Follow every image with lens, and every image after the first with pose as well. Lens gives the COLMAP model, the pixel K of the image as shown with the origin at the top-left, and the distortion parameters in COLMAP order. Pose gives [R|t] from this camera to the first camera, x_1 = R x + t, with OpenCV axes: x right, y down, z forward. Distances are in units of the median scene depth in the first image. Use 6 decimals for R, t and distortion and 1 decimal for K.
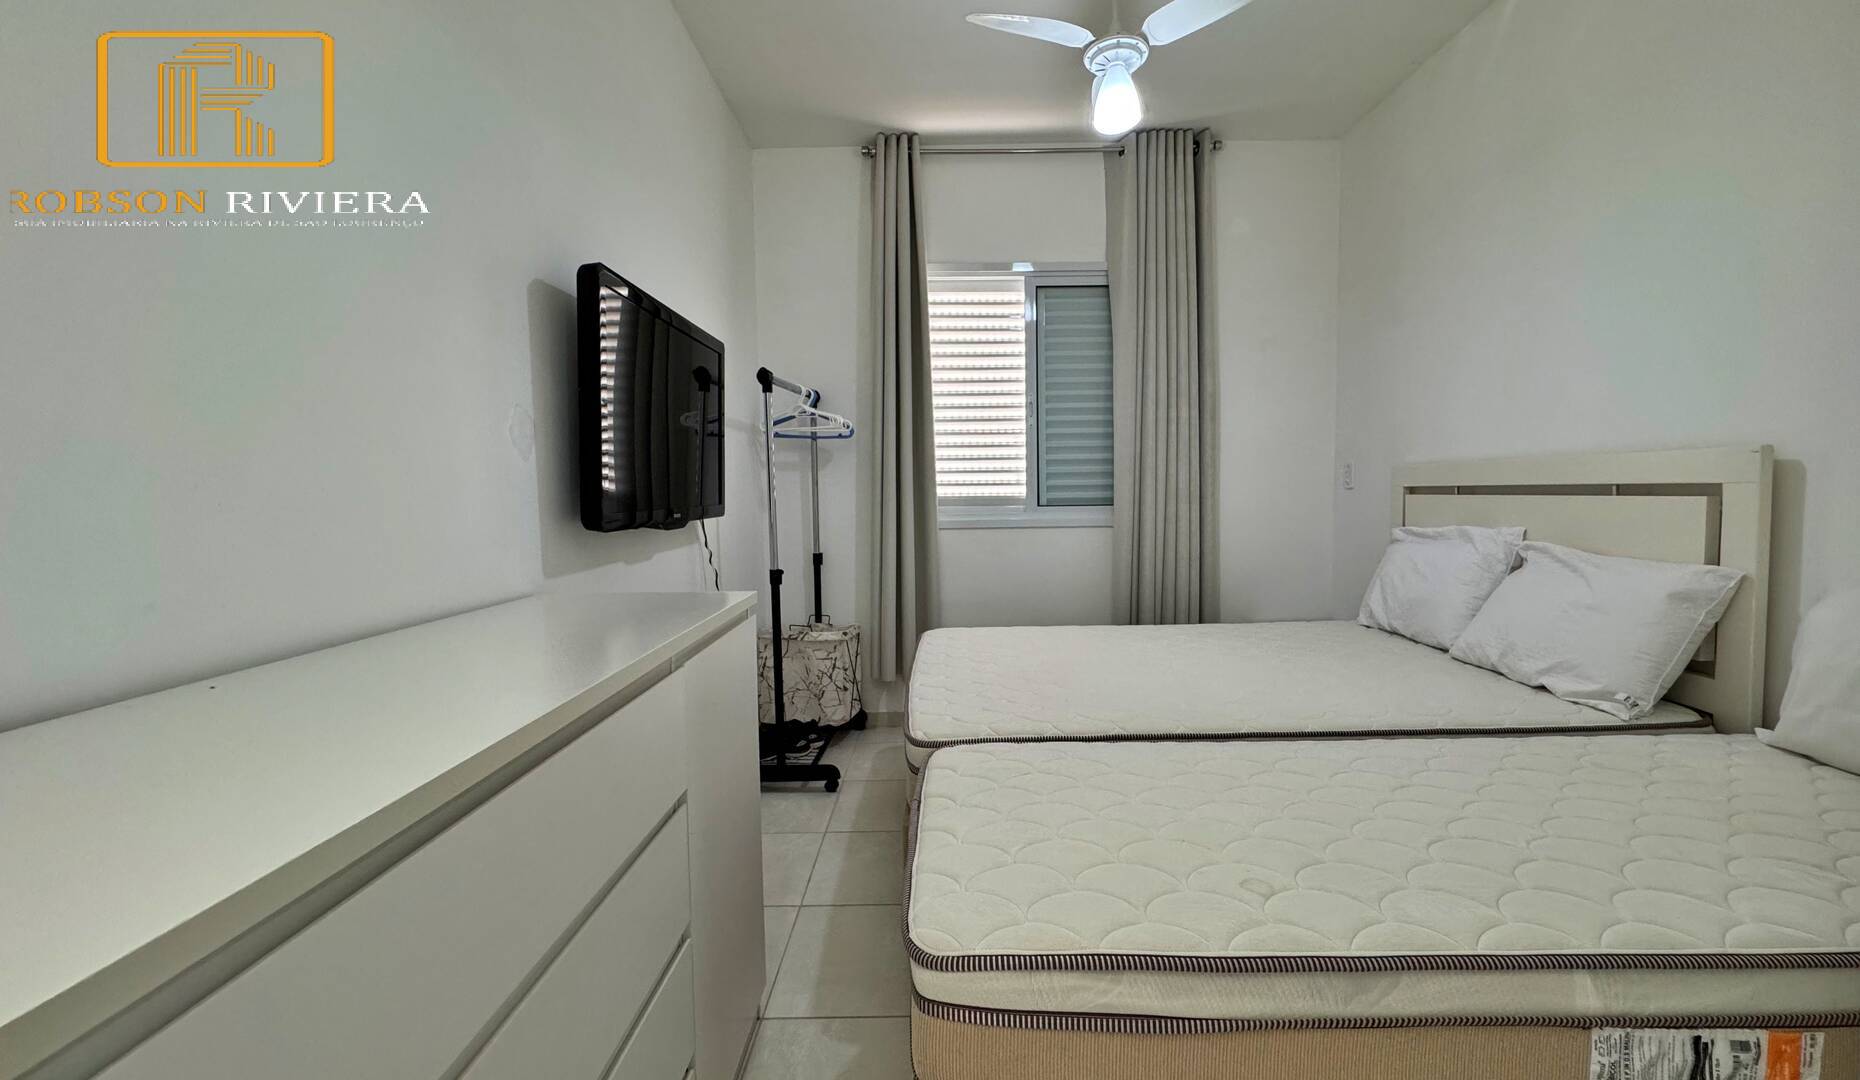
lens RADIAL K [[769.8, 0, 950.2], [0, 769.8, 537.2], [0, 0, 1]] dist [-0.003502, 0.000190]
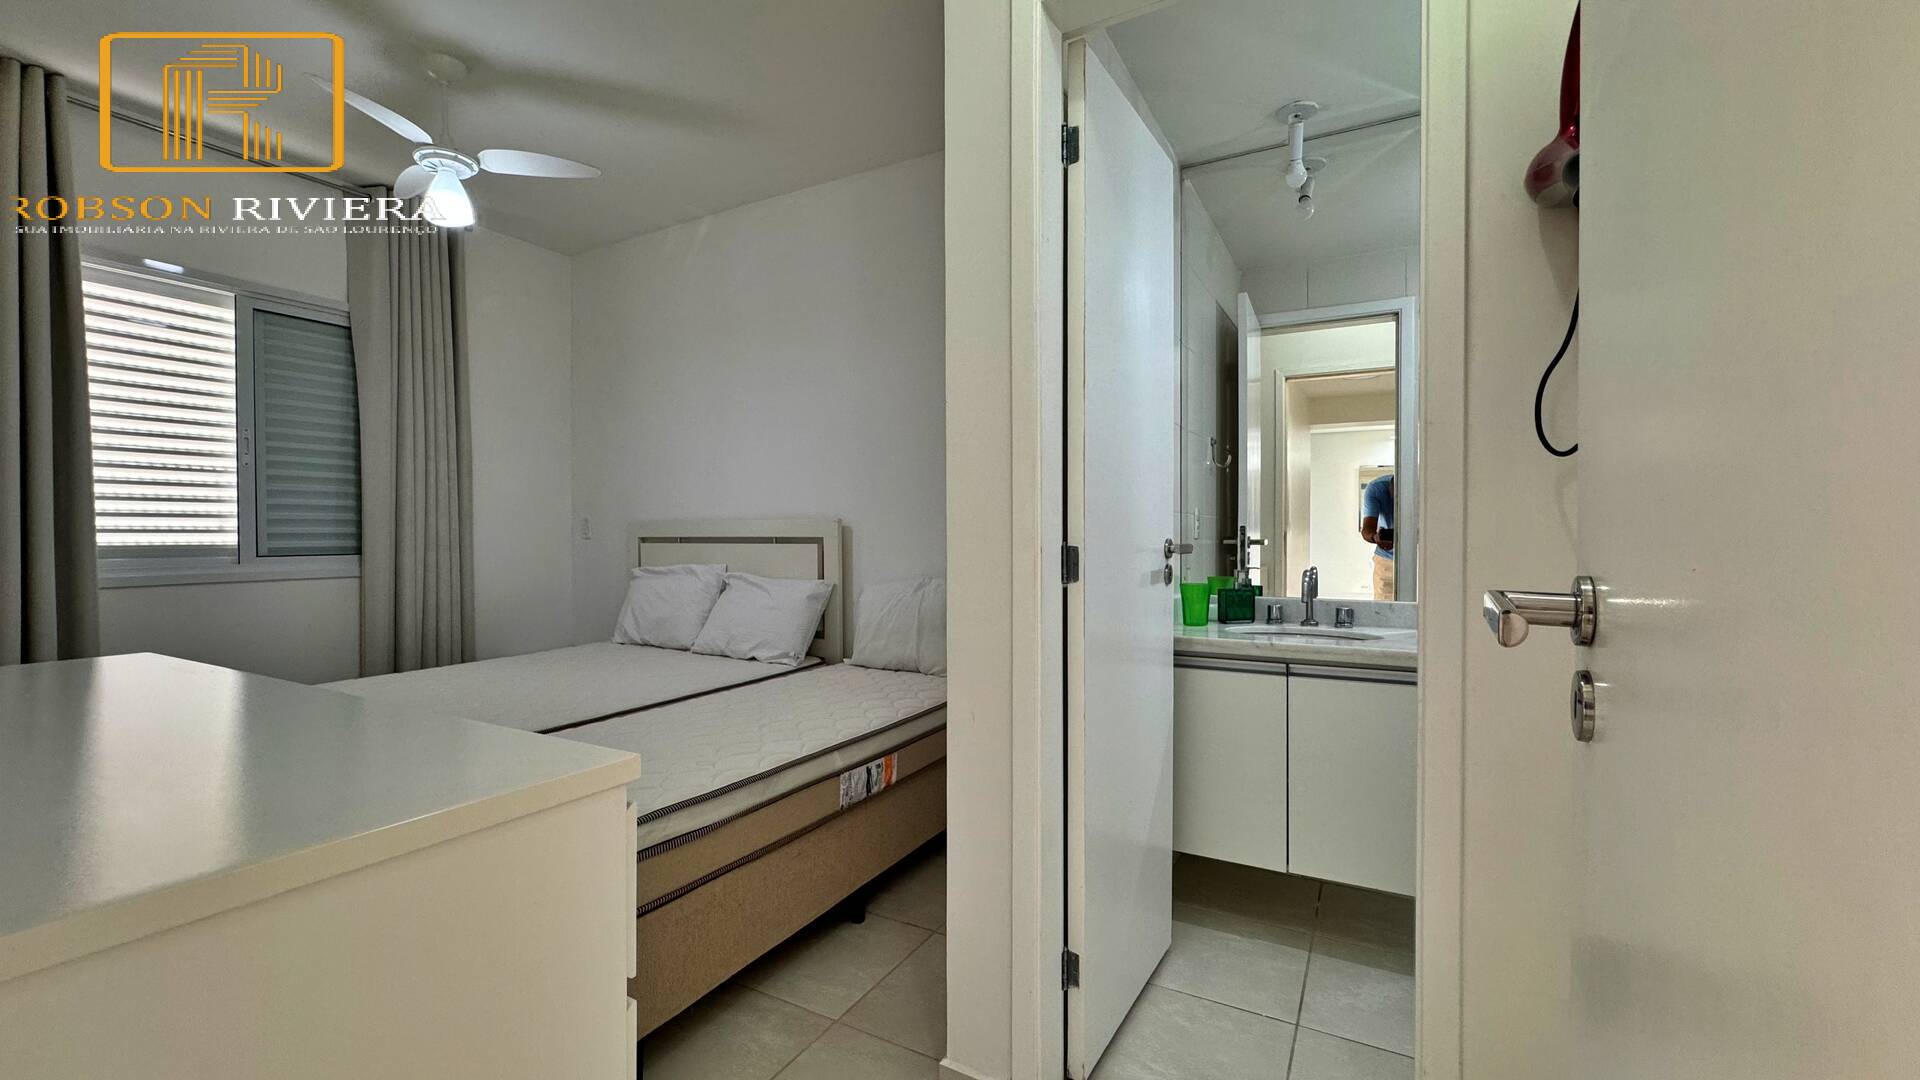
lens RADIAL K [[765.6, 0, 953.5], [0, 765.6, 543.9], [0, 0, 1]] dist [-0.003427, 0.000556]
pose [[0.497396, -0.001315, 0.867523, -0.332691], [0.047439, 0.998544, -0.025685, 0.007334], [-0.866226, 0.053930, 0.496734, -0.160247]]
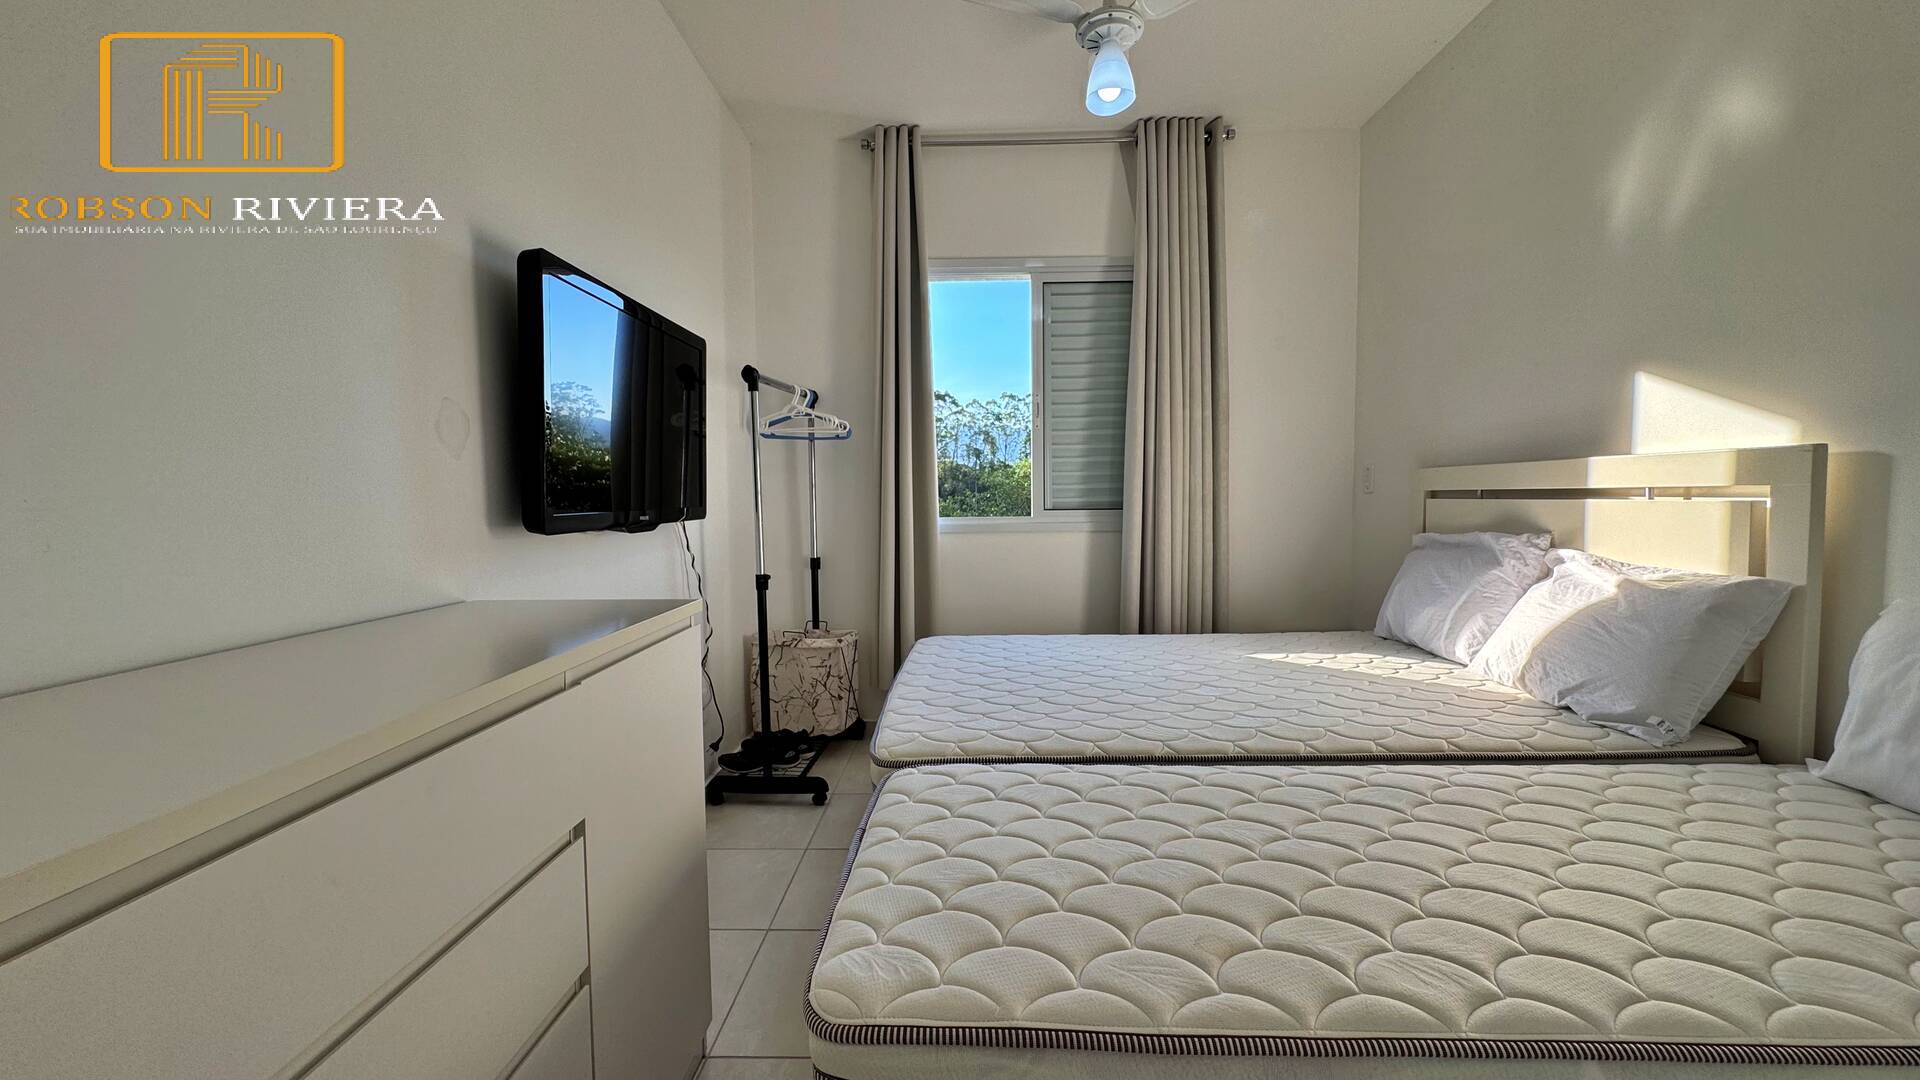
lens RADIAL K [[765.6, 0, 961.2], [0, 765.6, 540.0], [0, 0, 1]] dist [-0.003427, 0.000556]
pose [[0.999590, 0.004352, -0.028304, 0.051964], [-0.004424, 0.999987, -0.002469, 0.000042], [0.028293, 0.002593, 0.999596, 0.048278]]
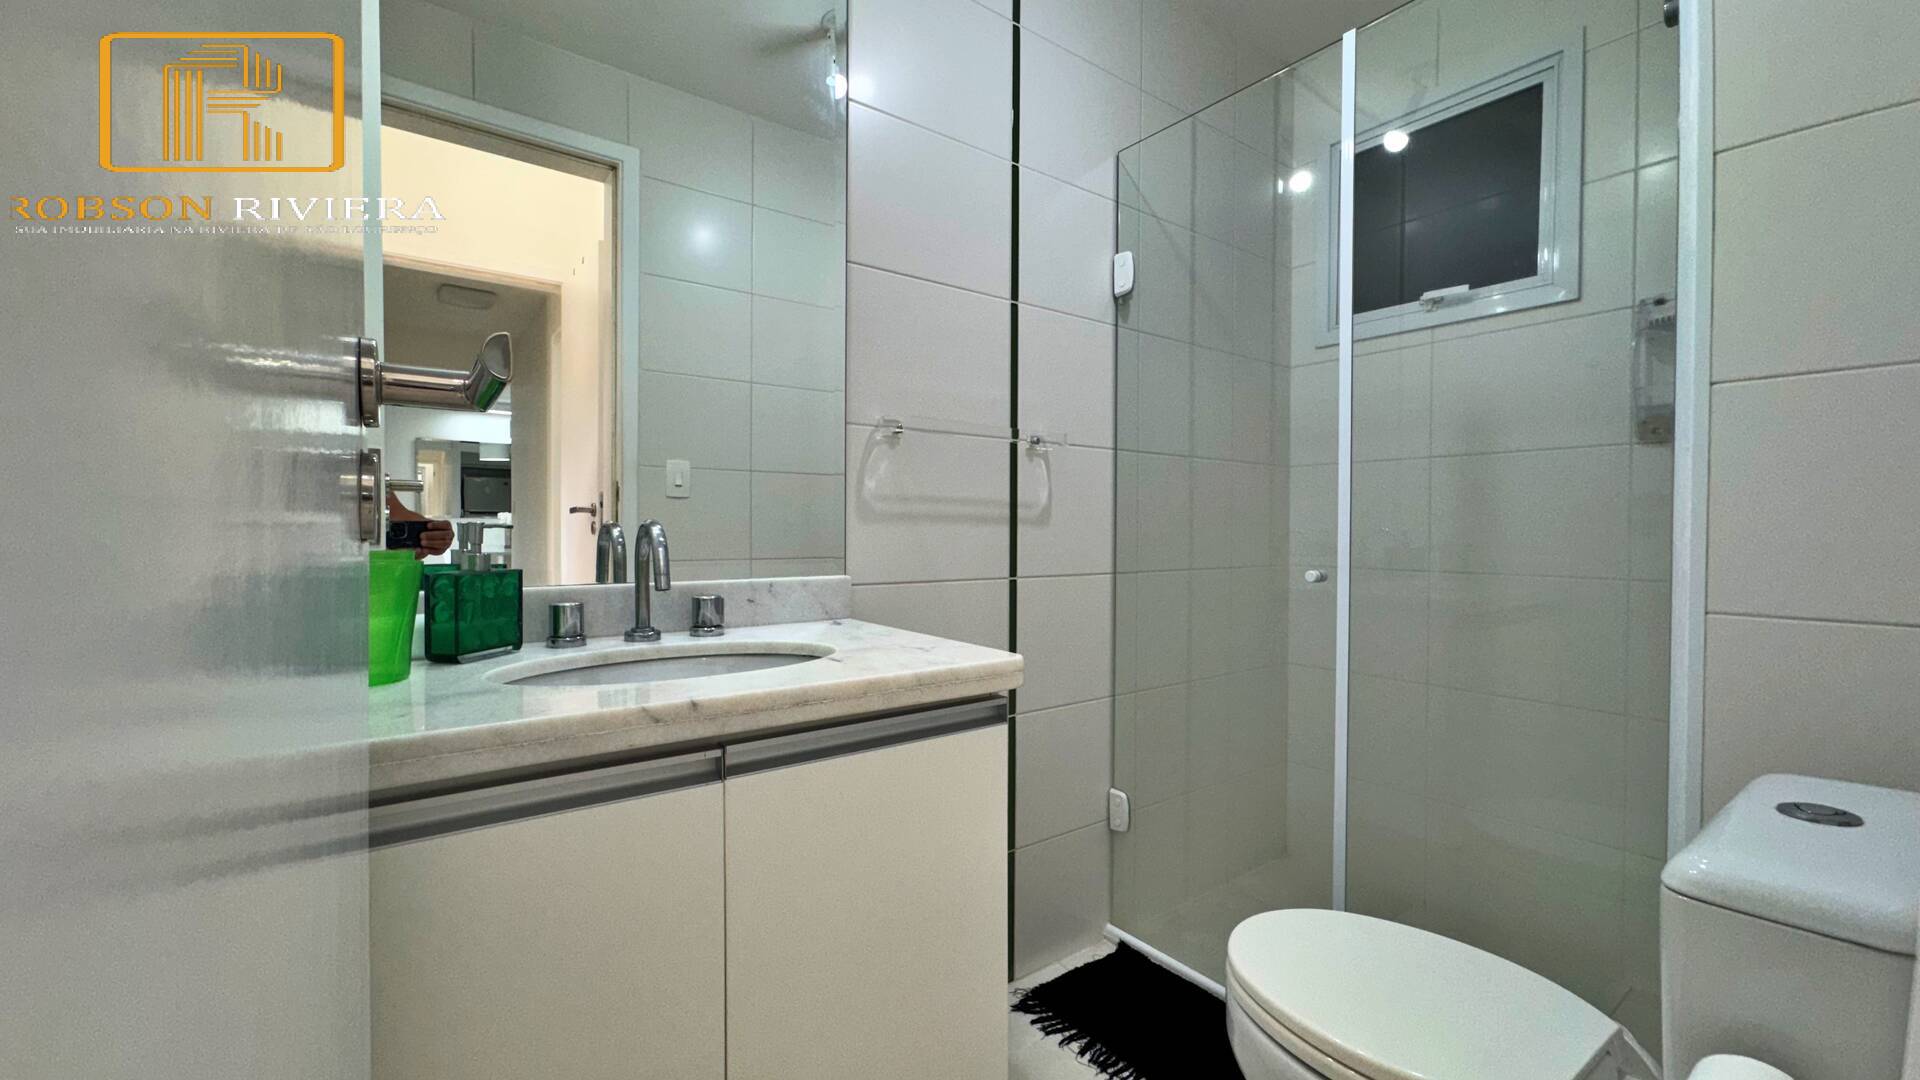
lens RADIAL K [[765.6, 0, 953.1], [0, 765.6, 543.9], [0, 0, 1]] dist [-0.003427, 0.000556]
pose [[-0.581361, -0.006275, 0.813622, 0.211284], [0.049427, 0.997851, 0.043013, 0.037475], [-0.812143, 0.065221, -0.579801, 0.032200]]
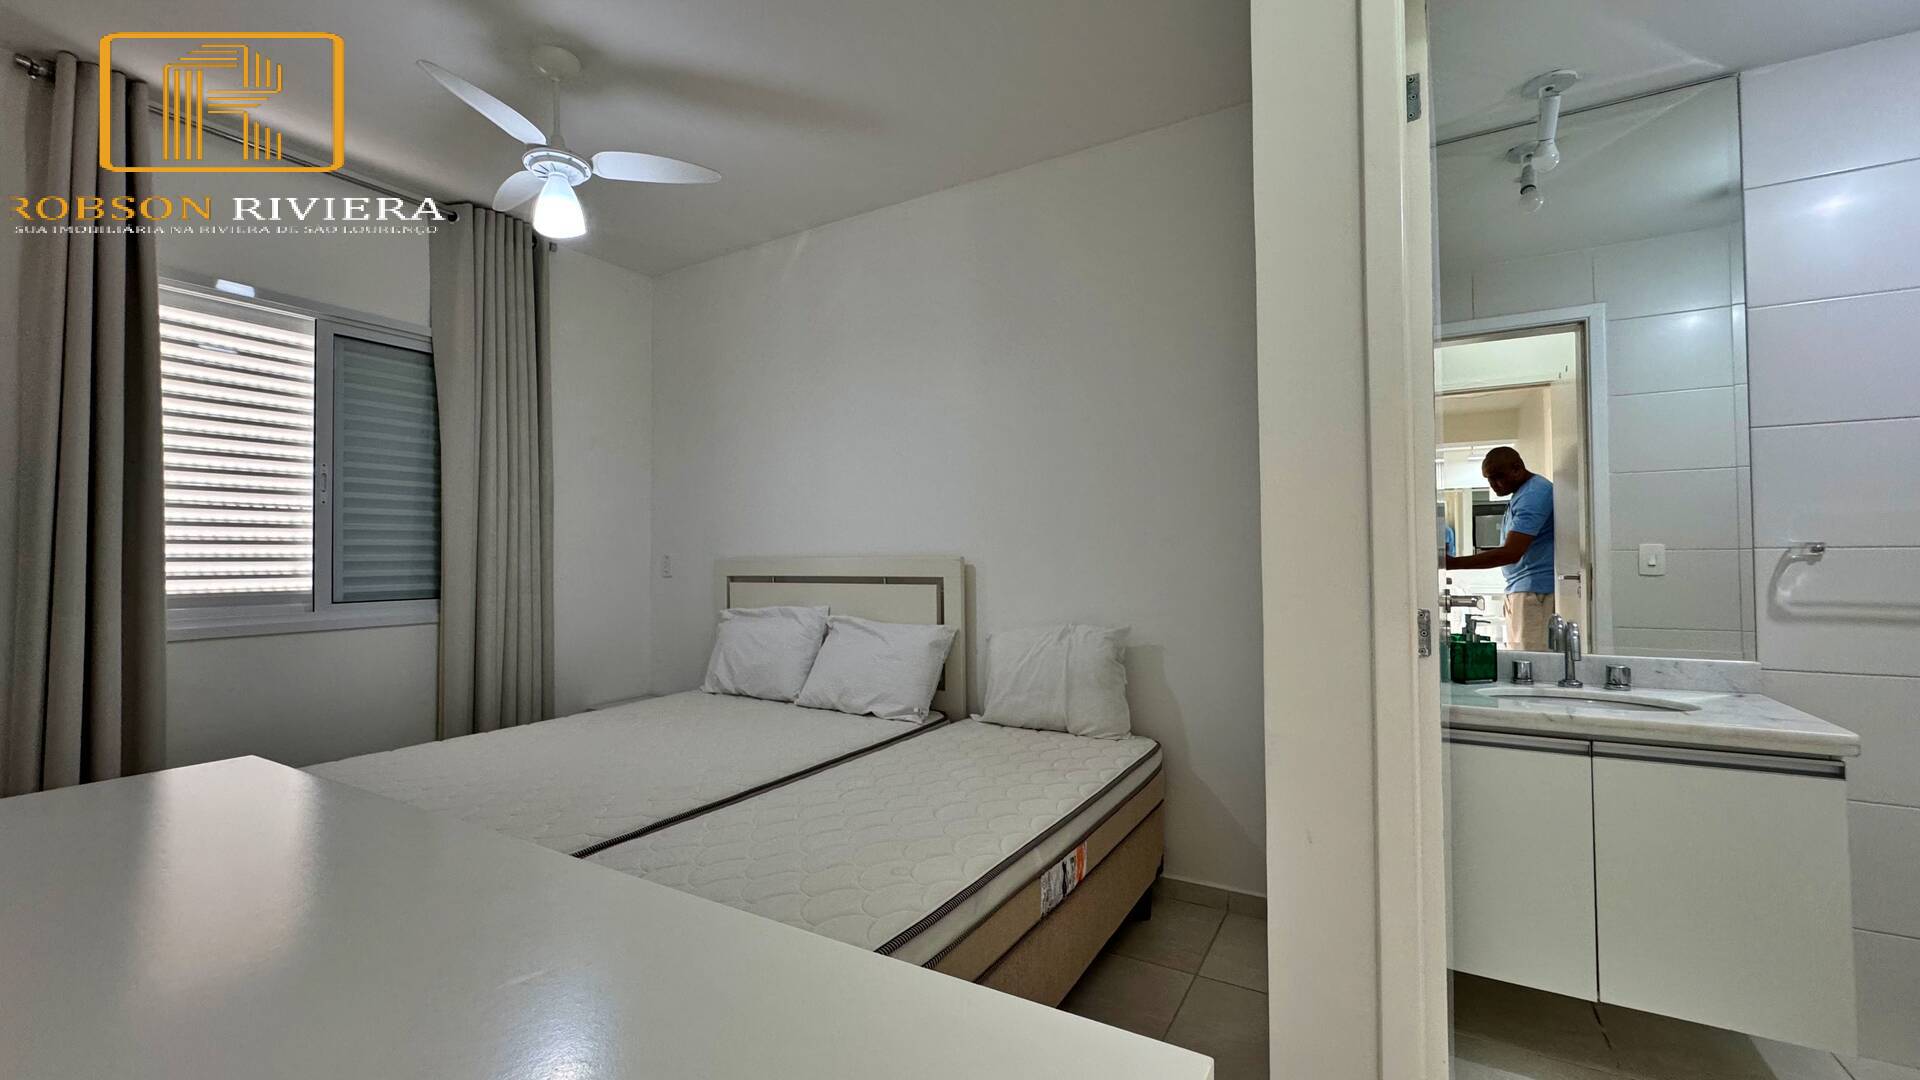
lens RADIAL K [[765.6, 0, 952.9], [0, 765.6, 543.9], [0, 0, 1]] dist [-0.003427, 0.000556]
pose [[0.522071, 0.023744, 0.852572, -0.308437], [0.052354, 0.996835, -0.059820, -0.027118], [-0.851294, 0.075866, 0.519175, 0.045978]]
